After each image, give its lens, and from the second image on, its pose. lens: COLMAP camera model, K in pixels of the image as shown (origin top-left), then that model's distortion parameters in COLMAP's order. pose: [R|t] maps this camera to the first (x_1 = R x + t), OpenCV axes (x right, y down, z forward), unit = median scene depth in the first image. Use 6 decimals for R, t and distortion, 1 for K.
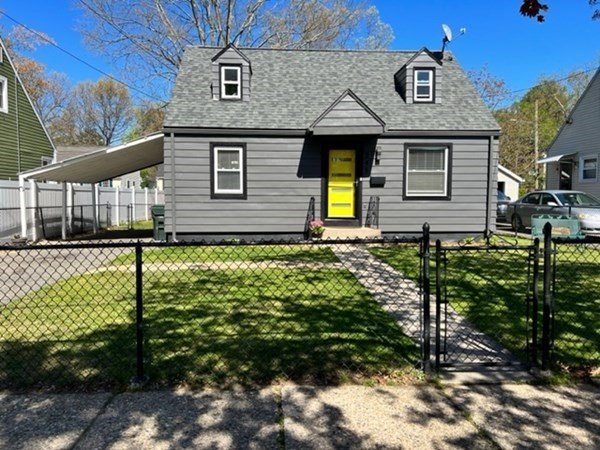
lens RADIAL K [[450.6, 0, 299.8], [0, 450.6, 225.8], [0, 0, 1]] dist [0.057035, -0.053876]
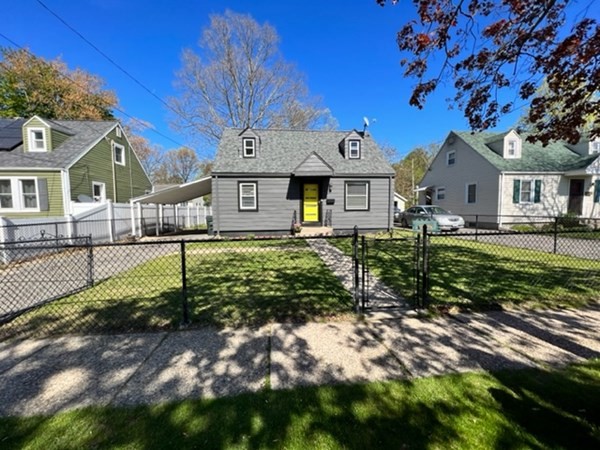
lens RADIAL K [[240.7, 0, 300.2], [0, 240.7, 226.8], [0, 0, 1]] dist [0.001080, 0.000199]
pose [[0.999076, -0.014230, 0.040543, 0.009236], [0.014021, 0.999887, 0.005429, -0.002847], [-0.040615, -0.004856, 0.999163, 0.031006]]
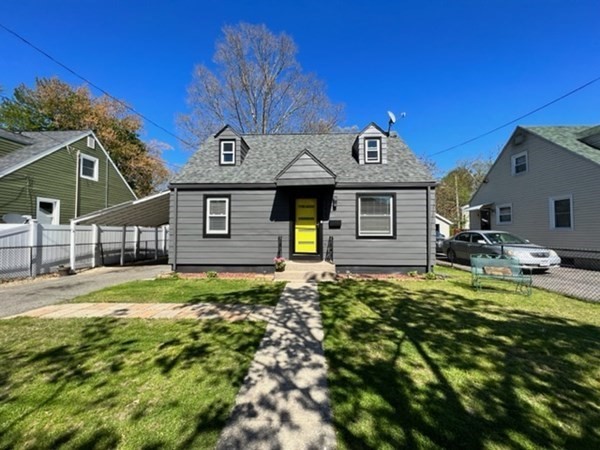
lens RADIAL K [[240.7, 0, 300.5], [0, 240.7, 226.8], [0, 0, 1]] dist [0.001080, 0.000199]
pose [[0.995293, -0.002557, -0.096877, 0.144593], [-0.005937, 0.996166, -0.087280, -0.032796], [0.096729, 0.087444, 0.991462, 0.342129]]
